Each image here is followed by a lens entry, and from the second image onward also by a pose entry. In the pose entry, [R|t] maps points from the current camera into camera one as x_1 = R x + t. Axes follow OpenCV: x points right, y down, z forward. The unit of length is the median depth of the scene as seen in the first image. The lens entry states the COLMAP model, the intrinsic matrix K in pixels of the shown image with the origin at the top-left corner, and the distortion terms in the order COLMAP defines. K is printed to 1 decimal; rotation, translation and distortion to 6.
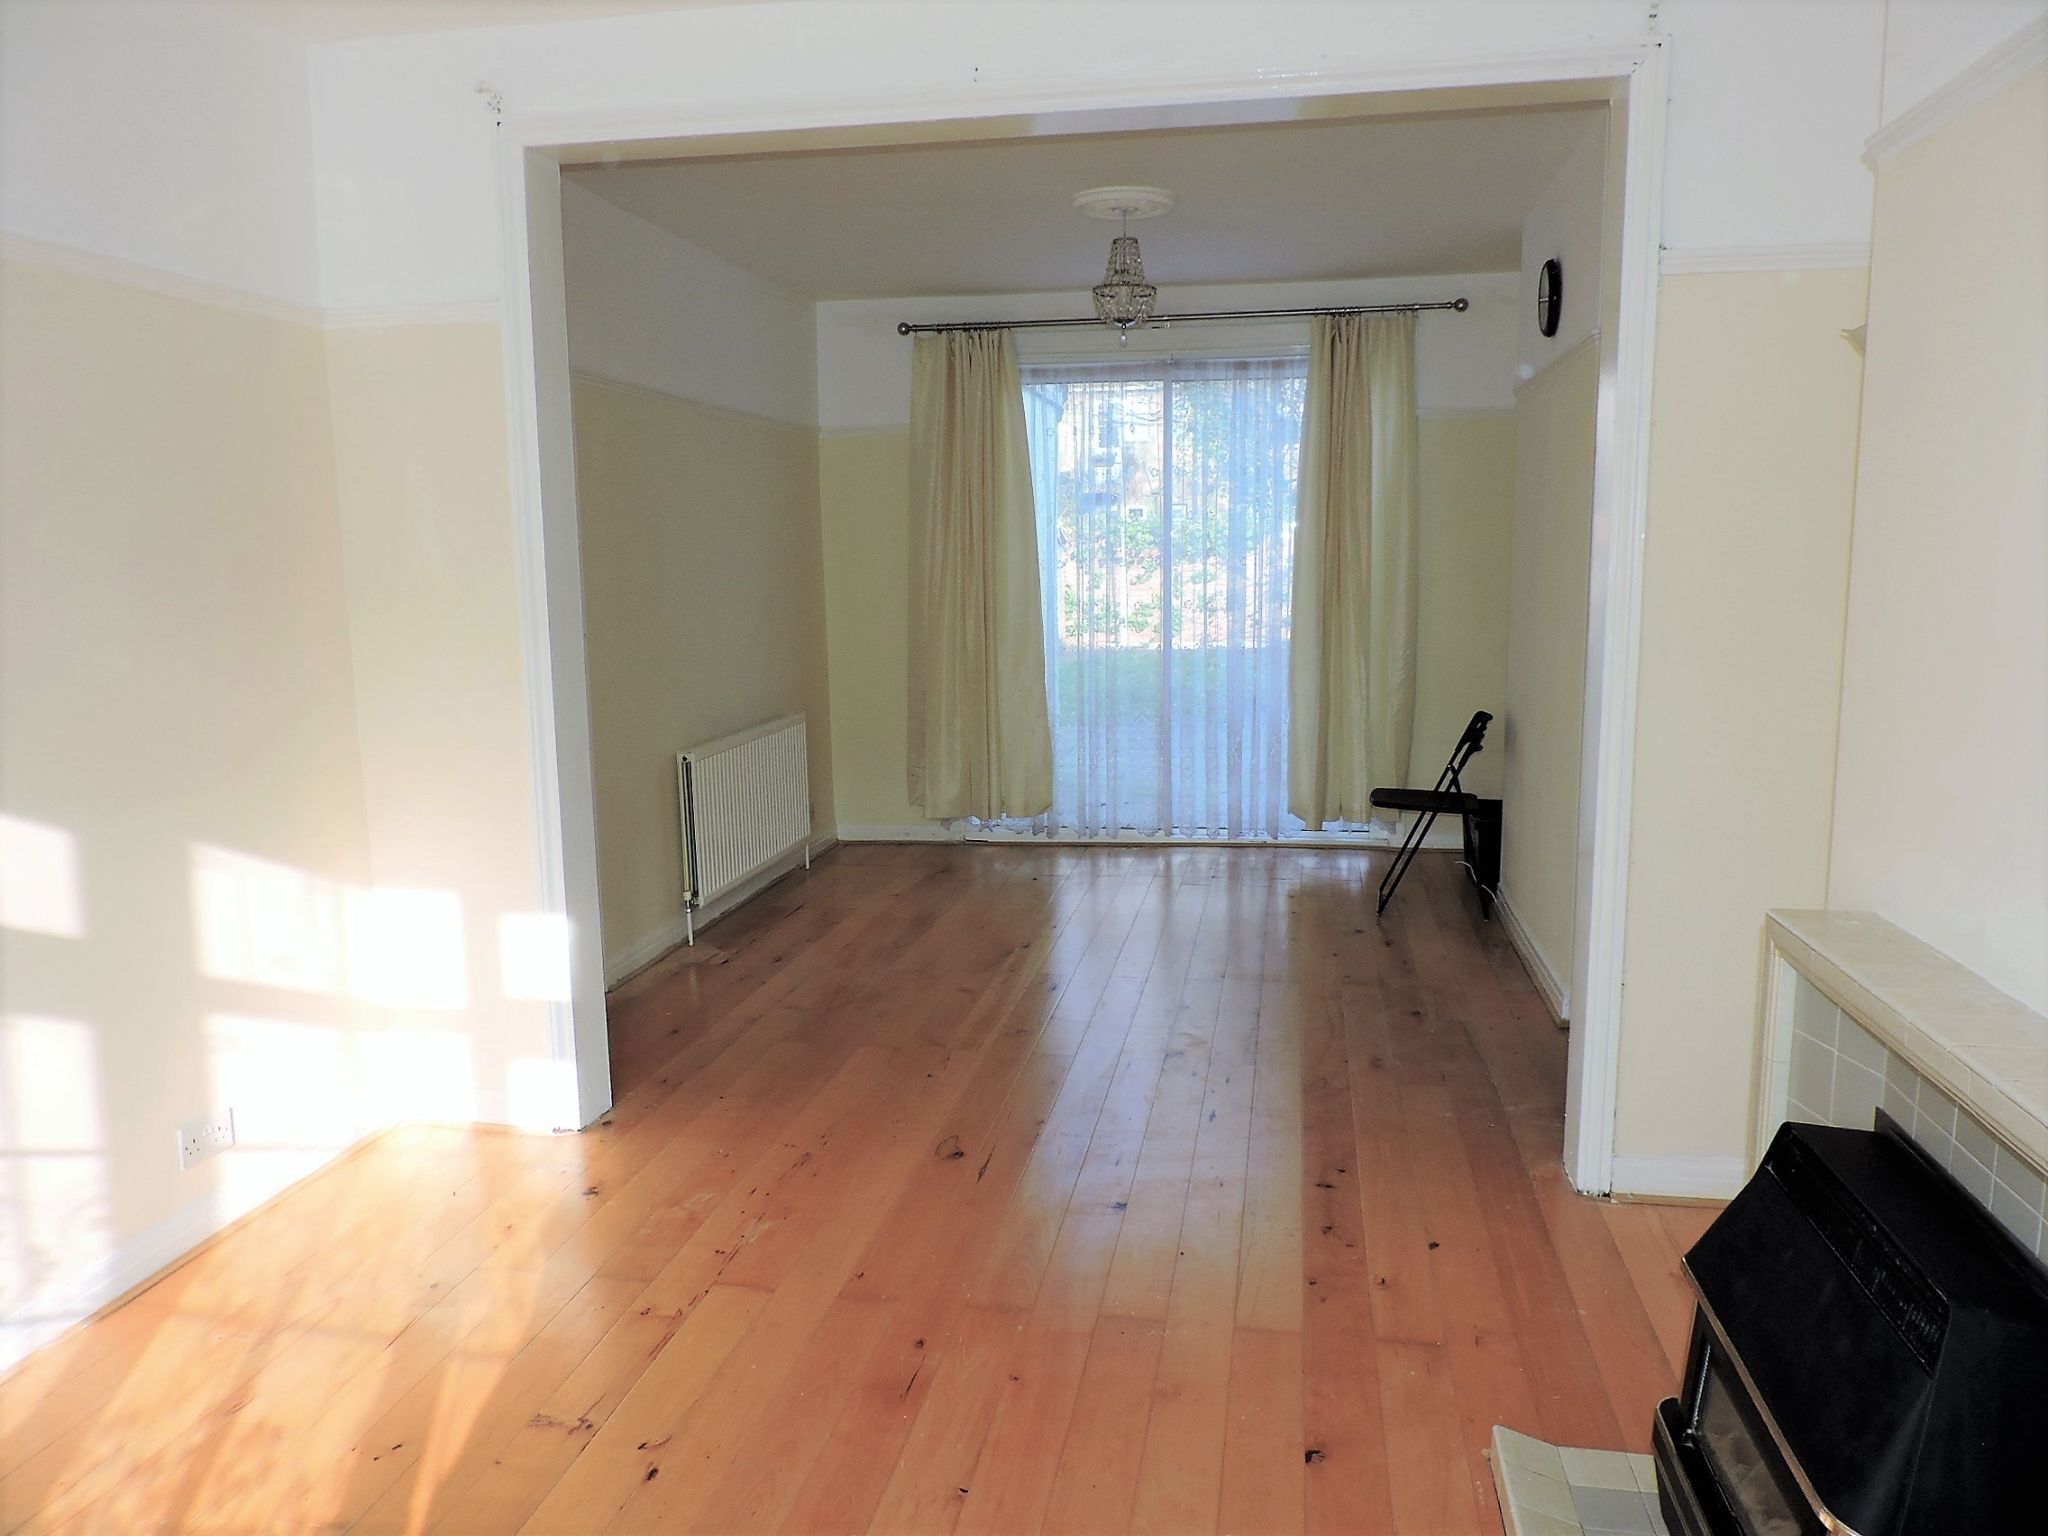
lens RADIAL K [[1469.7, 0, 1022.5], [0, 1469.7, 769.1], [0, 0, 1]] dist [-0.008874, -0.004246]
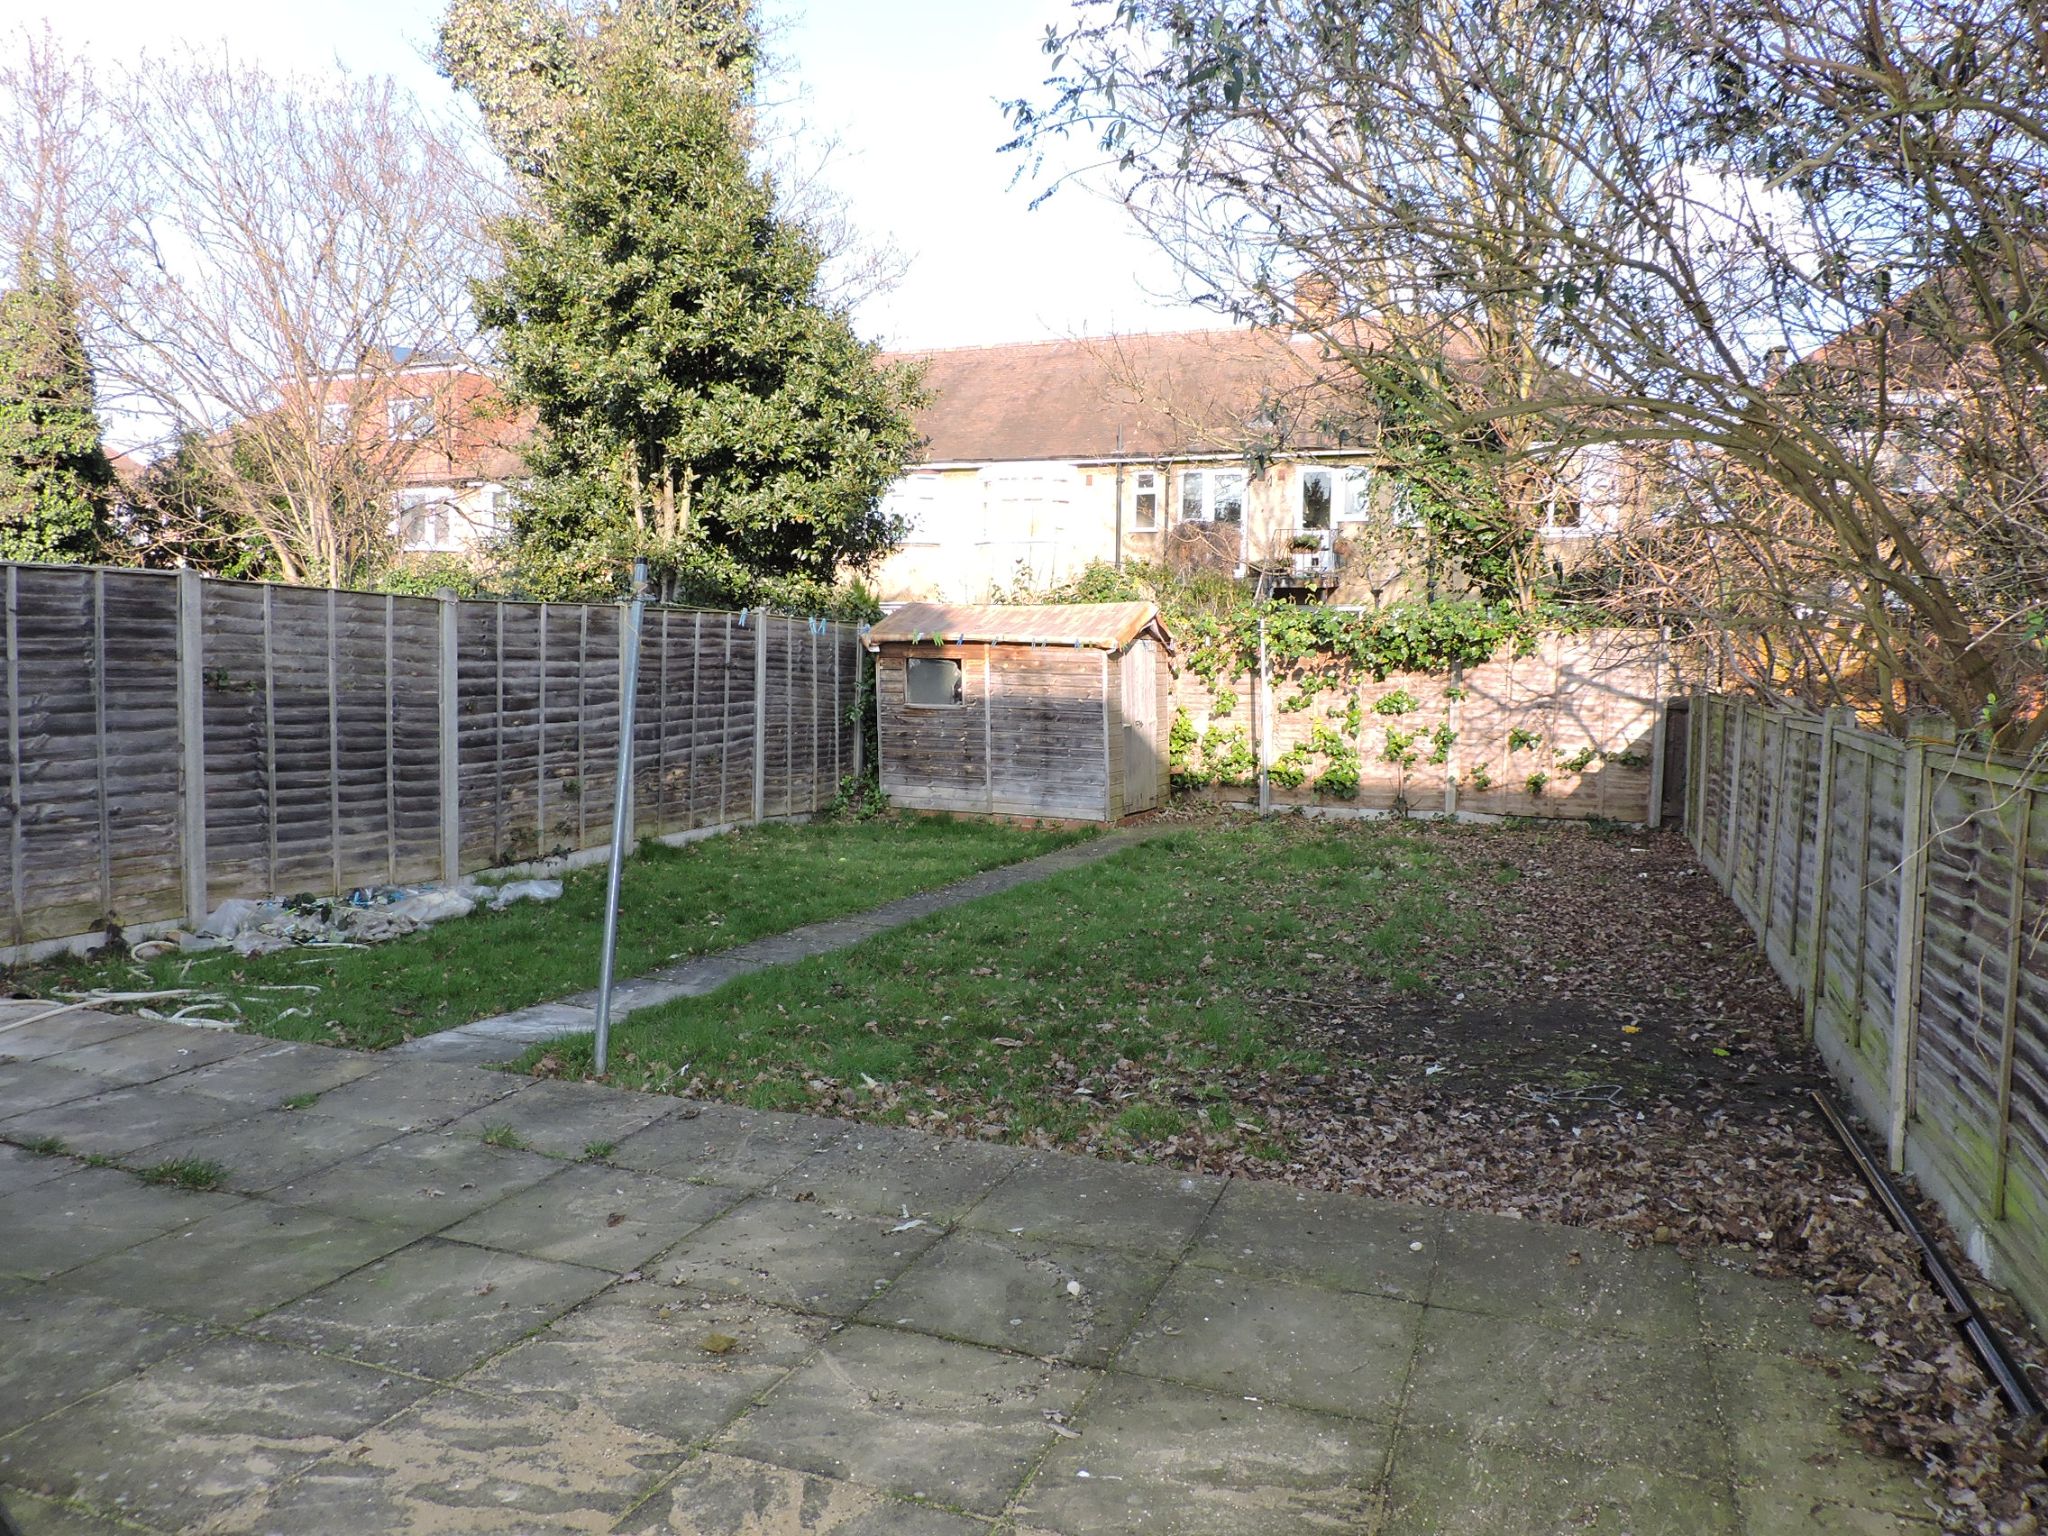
lens RADIAL K [[1469.7, 0, 1027.3], [0, 1469.7, 767.6], [0, 0, 1]] dist [-0.008874, -0.004246]
pose [[0.985990, 0.044295, -0.160818, 0.065341], [-0.055662, 0.996208, -0.066875, -0.051400], [0.157246, 0.074889, 0.984716, 0.352693]]
